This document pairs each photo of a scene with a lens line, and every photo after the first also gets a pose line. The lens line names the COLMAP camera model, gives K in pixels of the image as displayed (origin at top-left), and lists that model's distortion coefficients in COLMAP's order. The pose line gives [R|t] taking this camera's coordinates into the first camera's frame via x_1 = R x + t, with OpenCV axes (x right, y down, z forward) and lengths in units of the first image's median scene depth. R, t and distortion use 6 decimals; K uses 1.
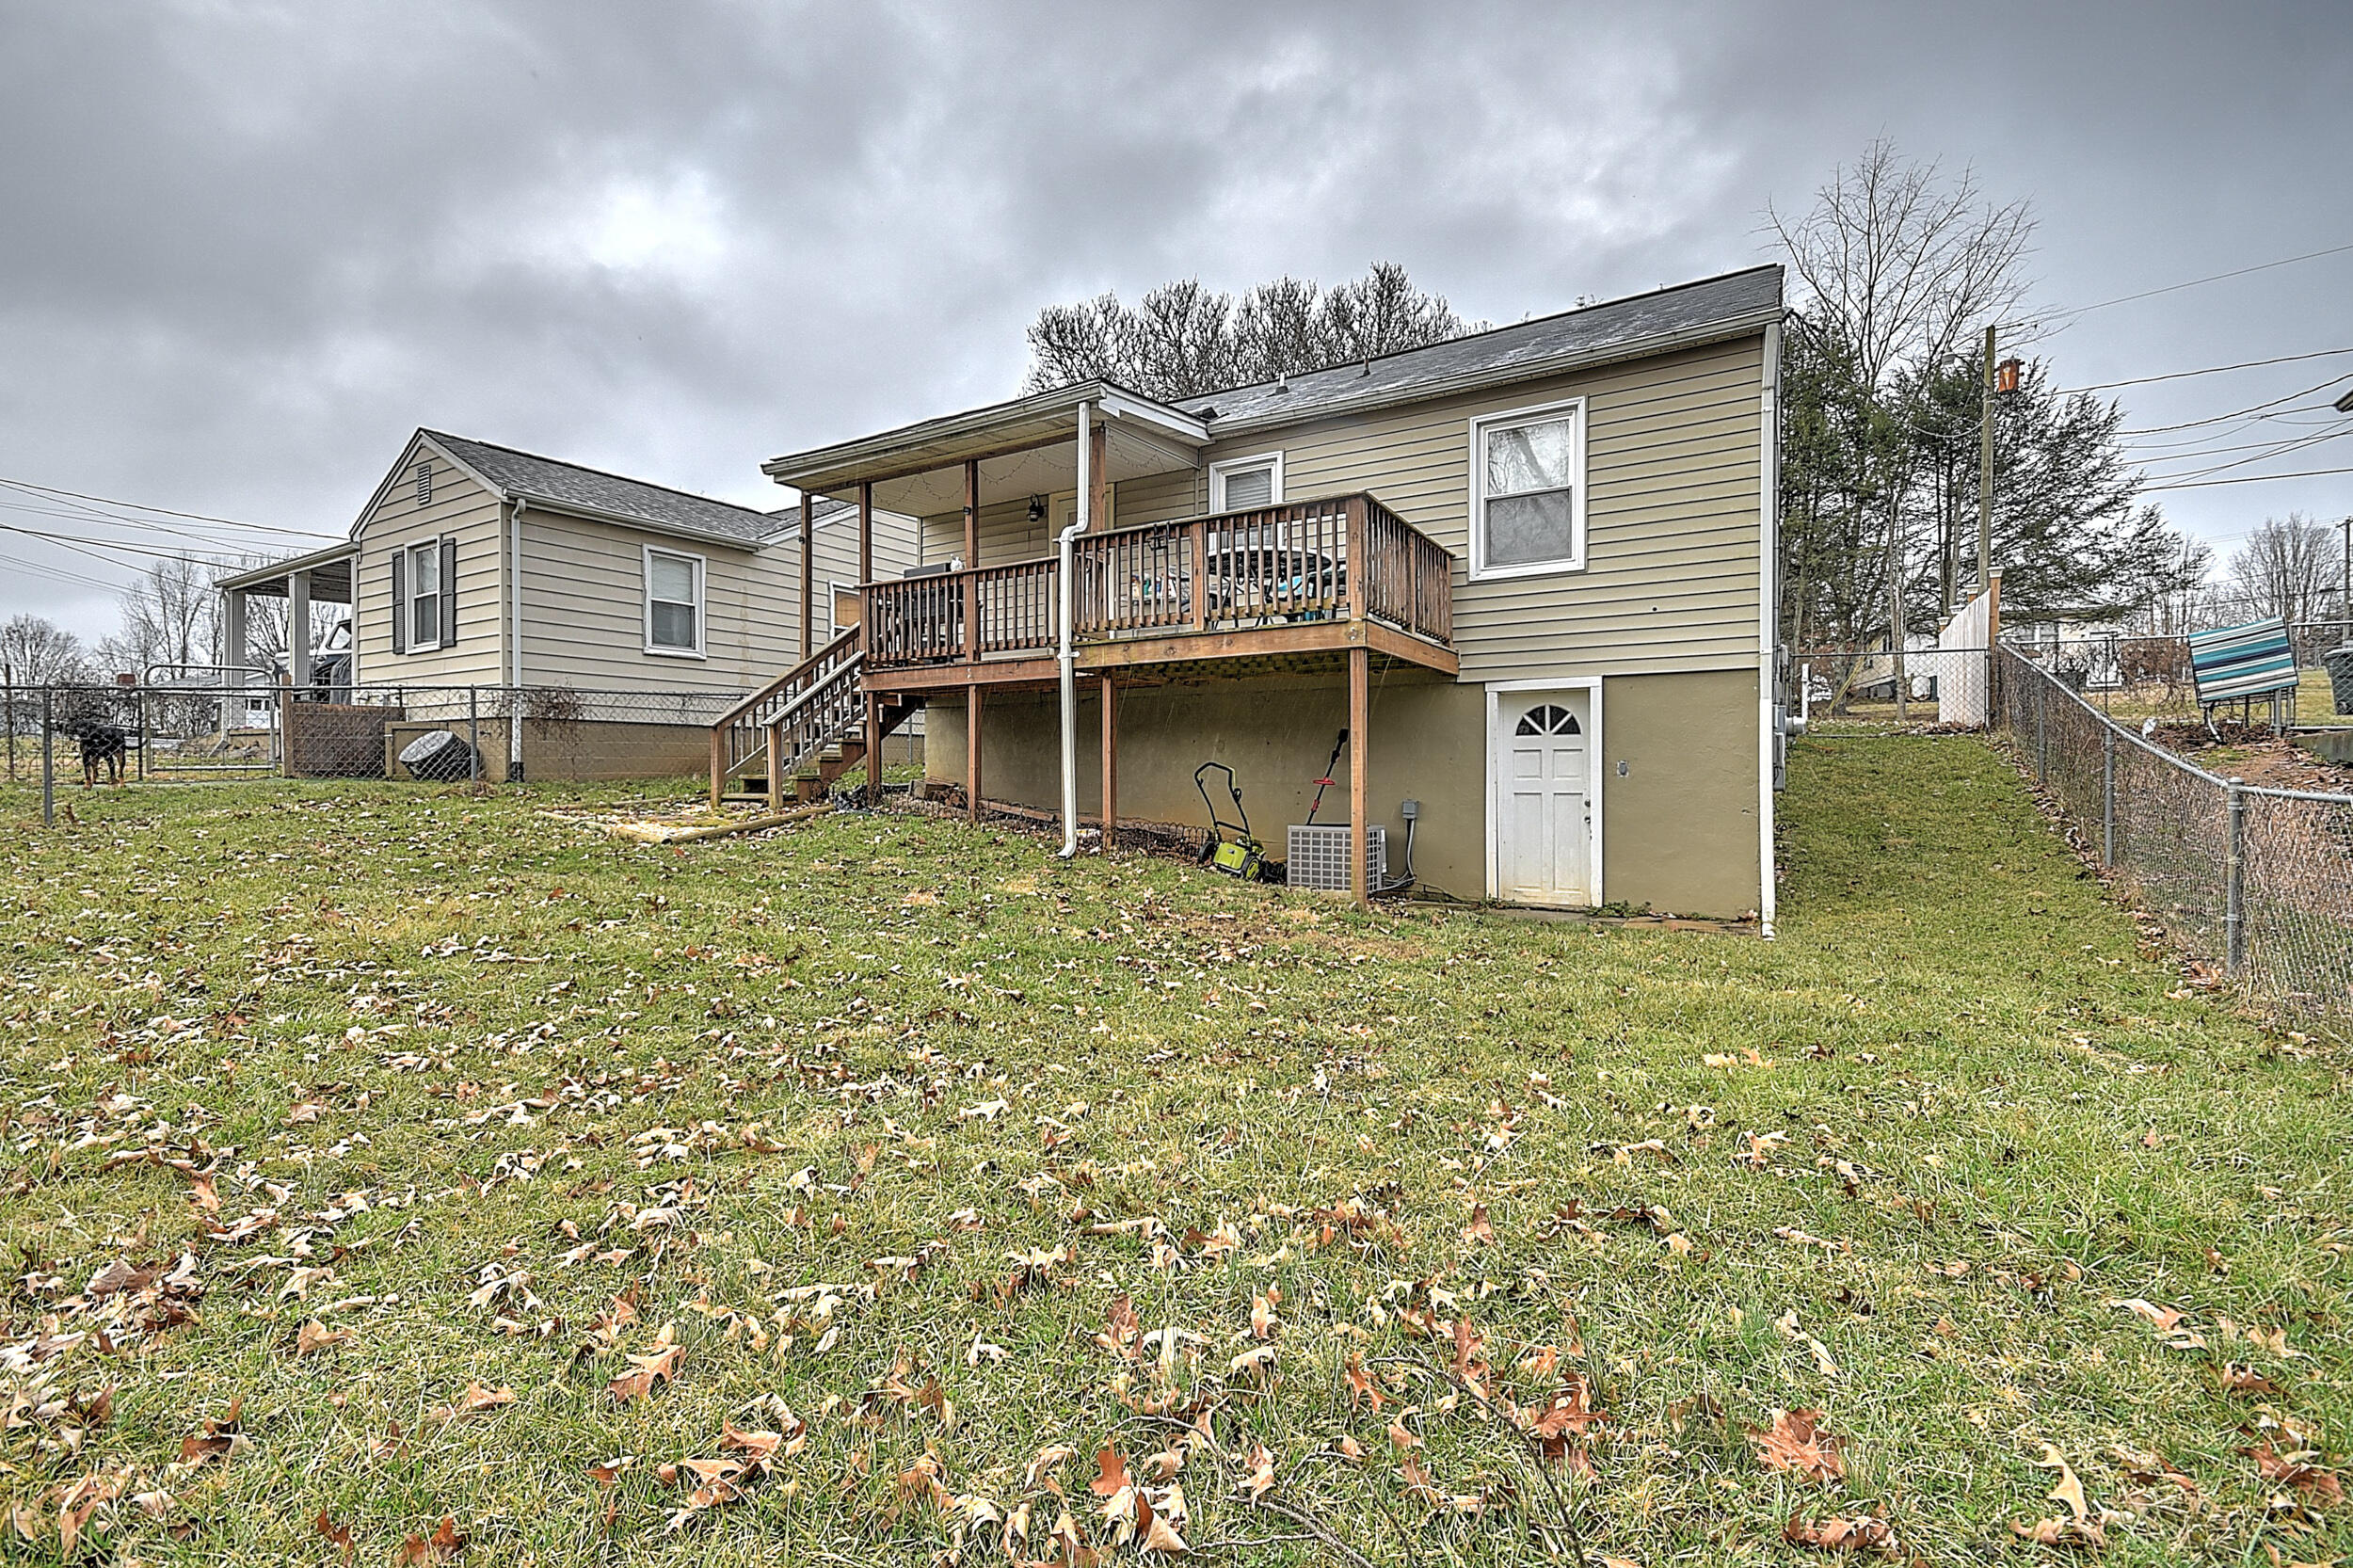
lens RADIAL K [[1037.4, 0, 1172.7], [0, 1037.4, 776.3], [0, 0, 1]] dist [0.015242, -0.000538]
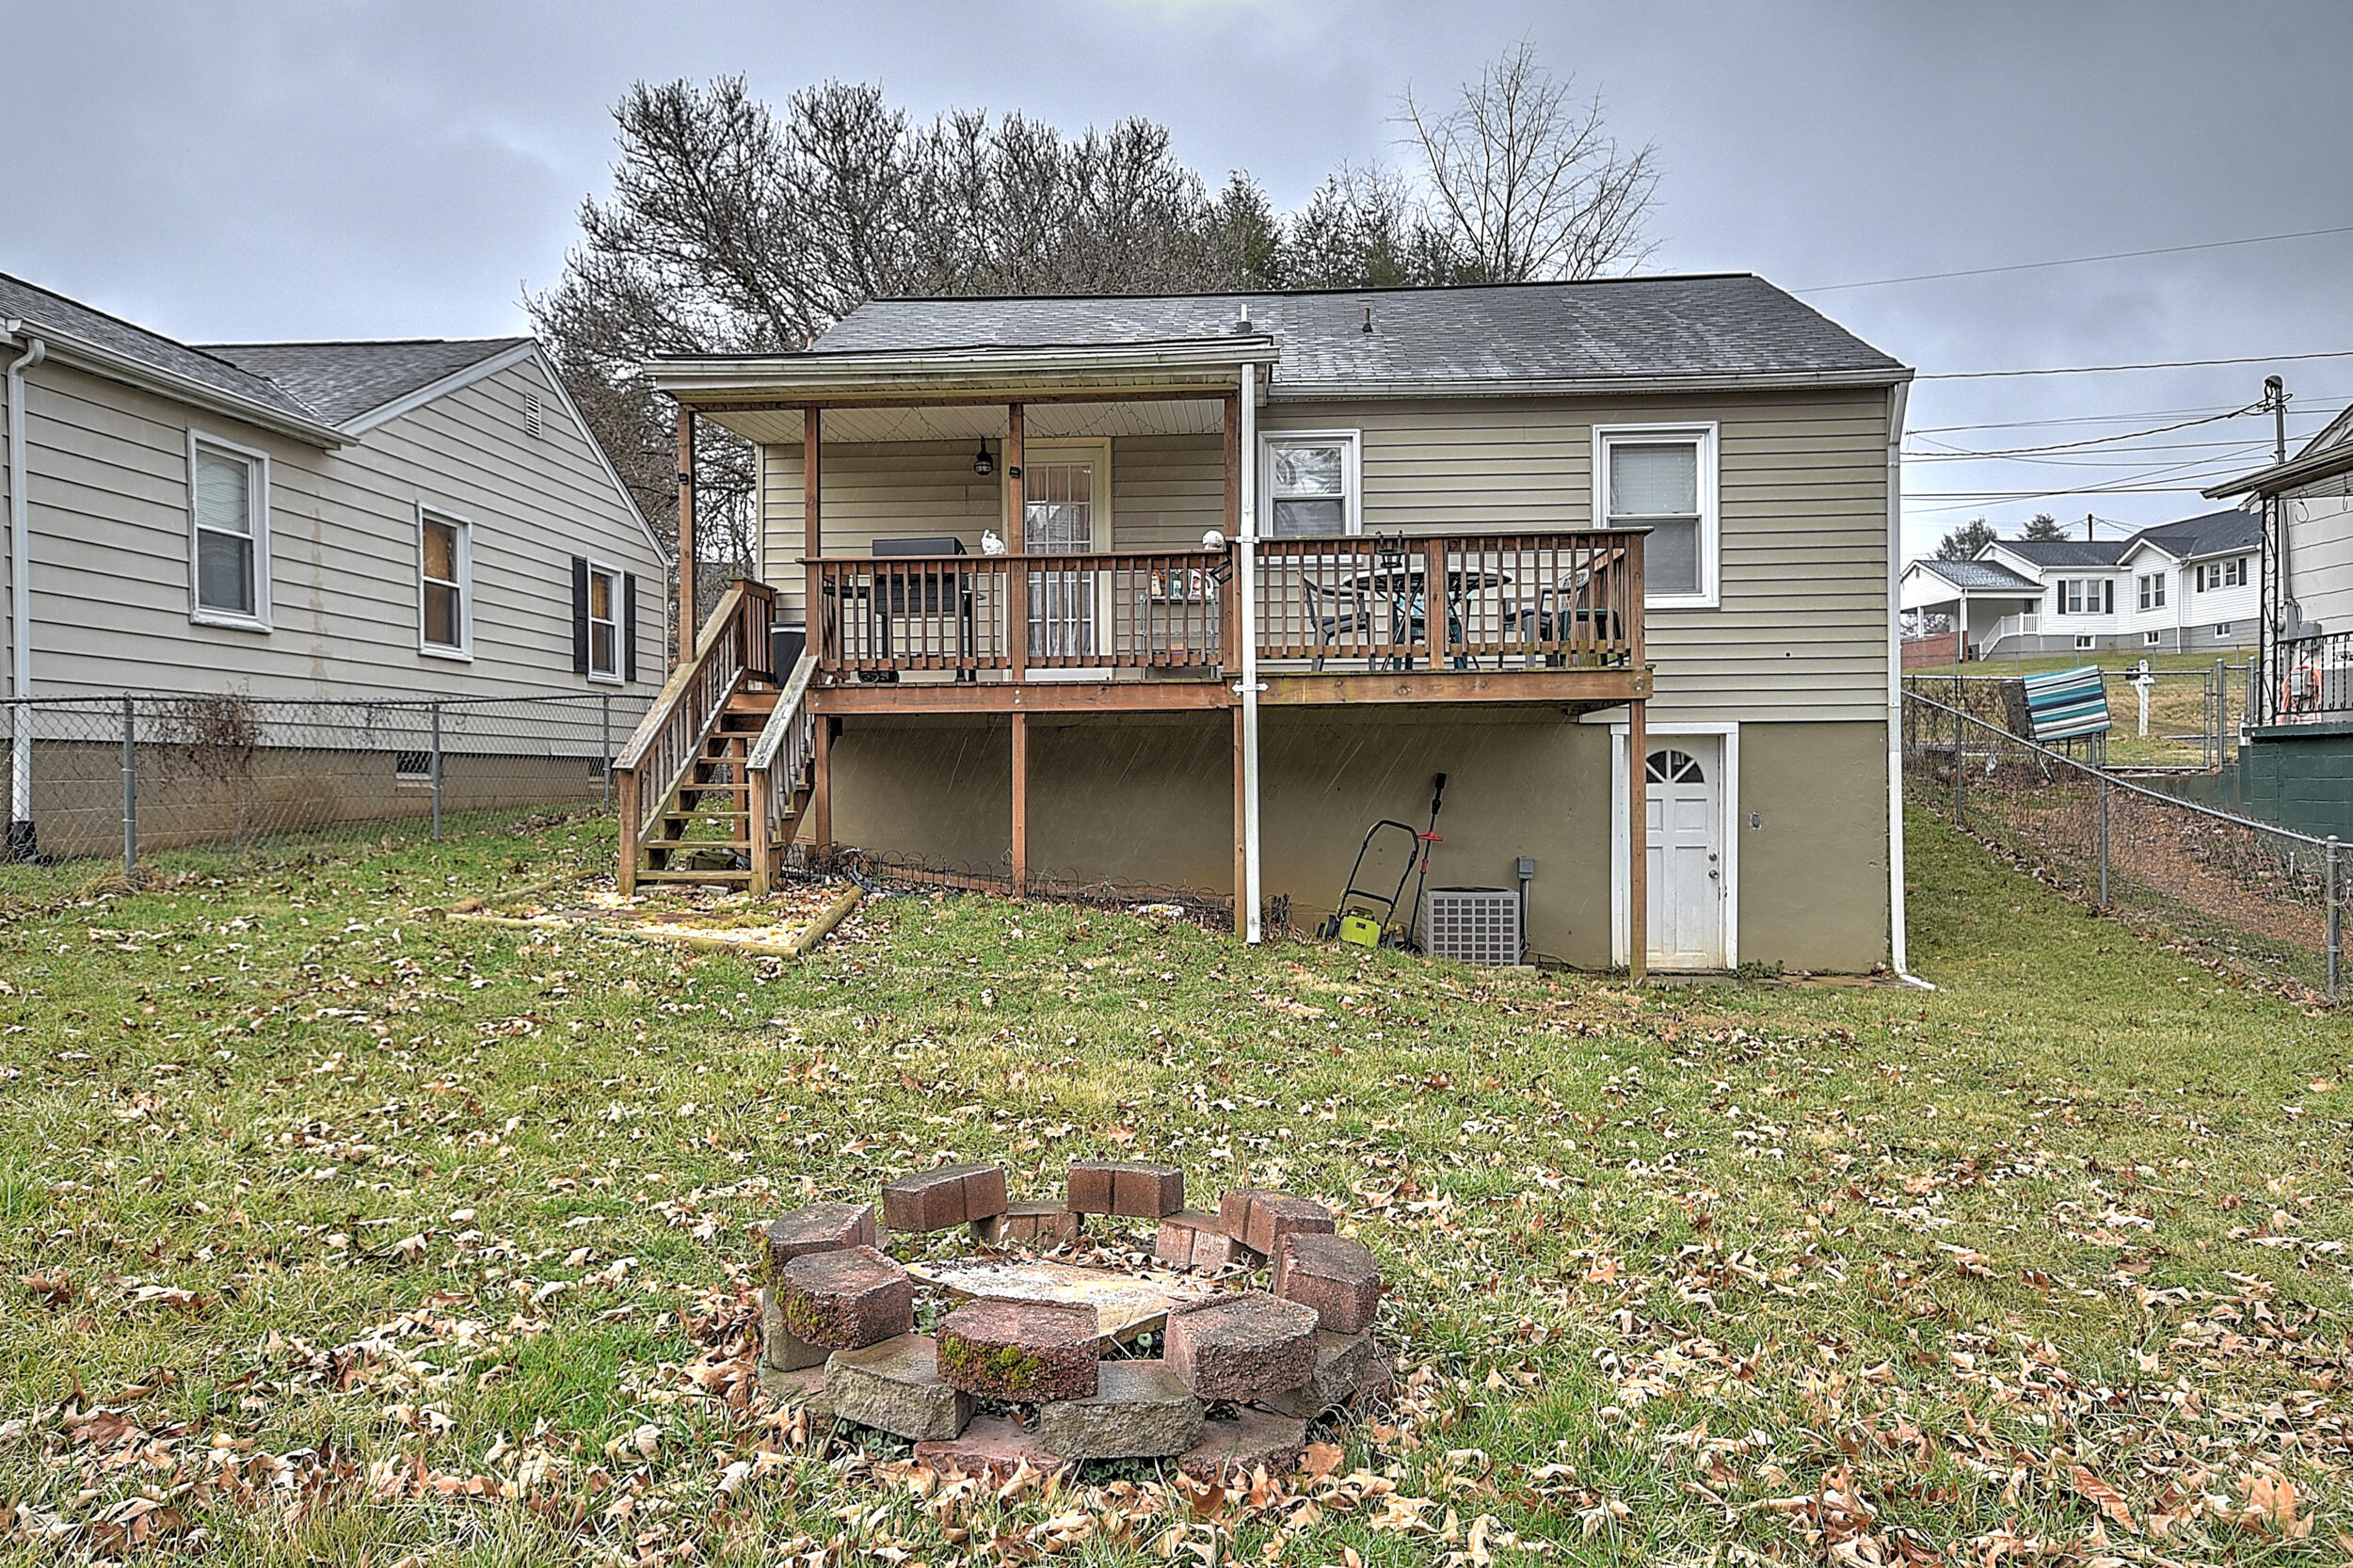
lens RADIAL K [[1570.9, 0, 1172.7], [0, 1570.9, 785.7], [0, 0, 1]] dist [0.025994, 0.025800]
pose [[0.888097, -0.005765, 0.459619, -0.654065], [0.004996, 0.999983, 0.002889, -0.043070], [-0.459628, -0.000269, 0.888111, -0.028170]]
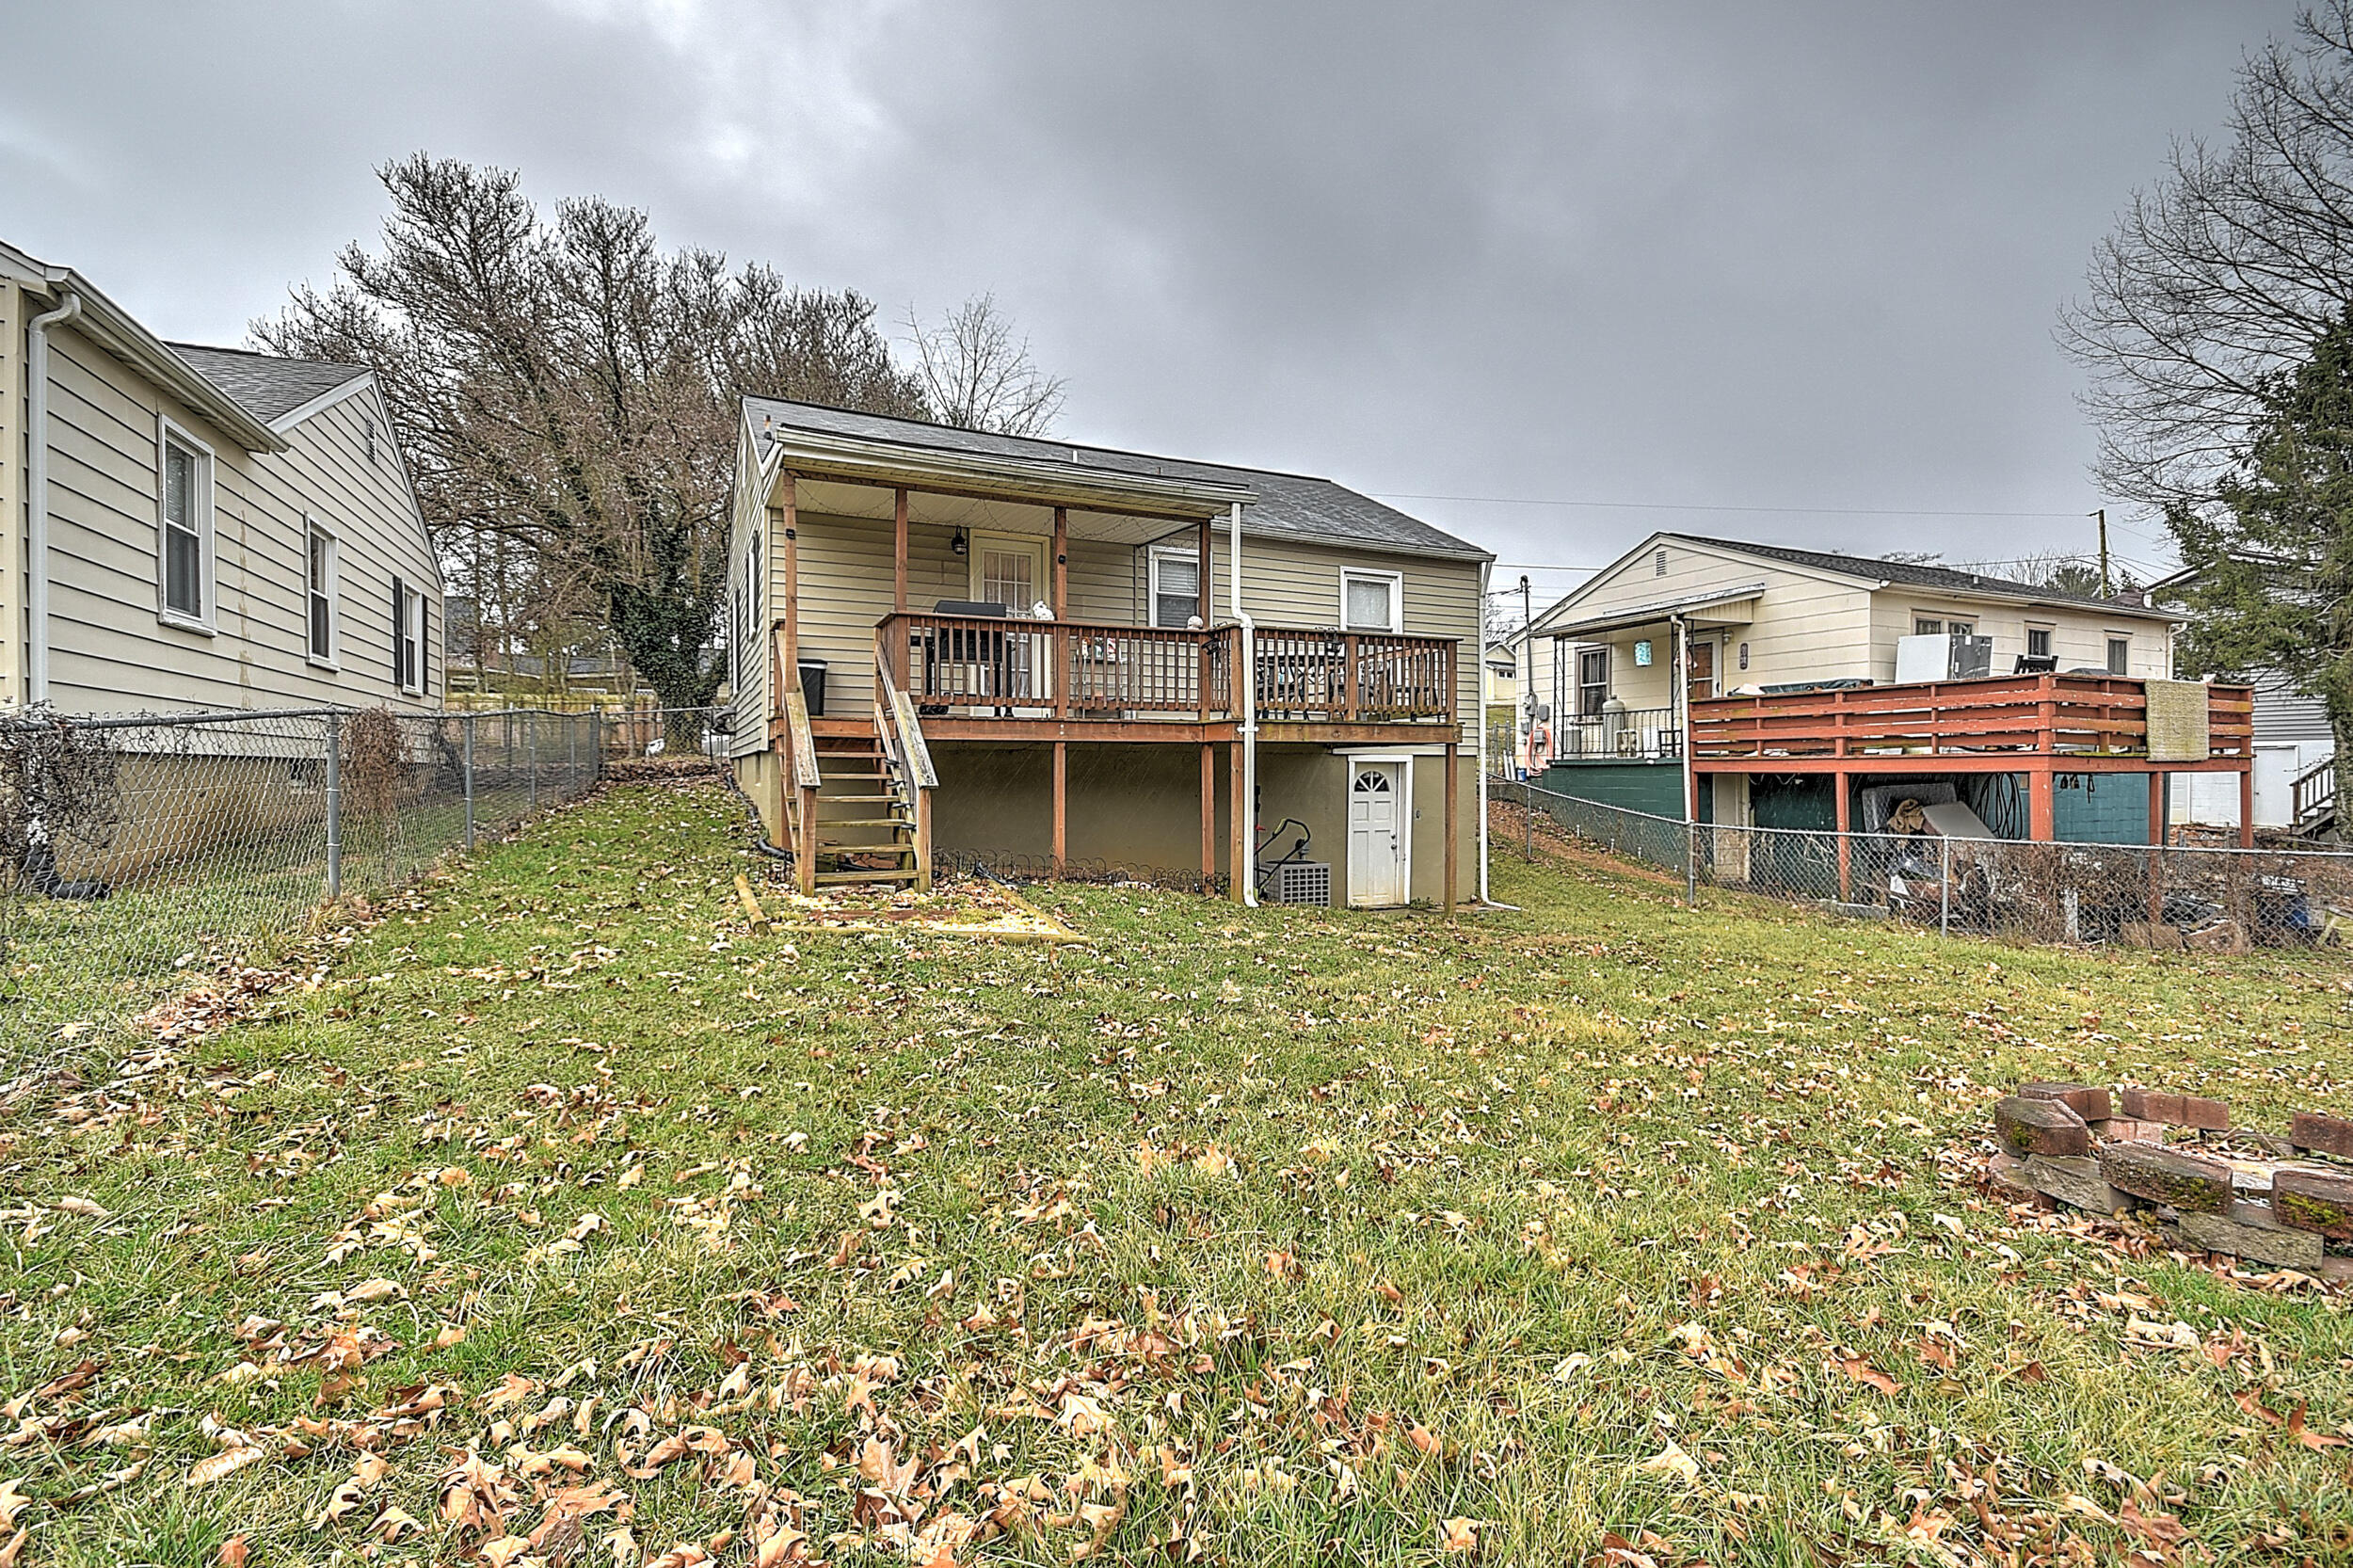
lens RADIAL K [[1037.4, 0, 1172.7], [0, 1037.4, 776.3], [0, 0, 1]] dist [0.015242, -0.000538]
pose [[0.551382, -0.000369, 0.834253, -1.013713], [-0.002198, 0.999996, 0.001895, -0.062946], [-0.834250, -0.002878, 0.551379, 0.417218]]
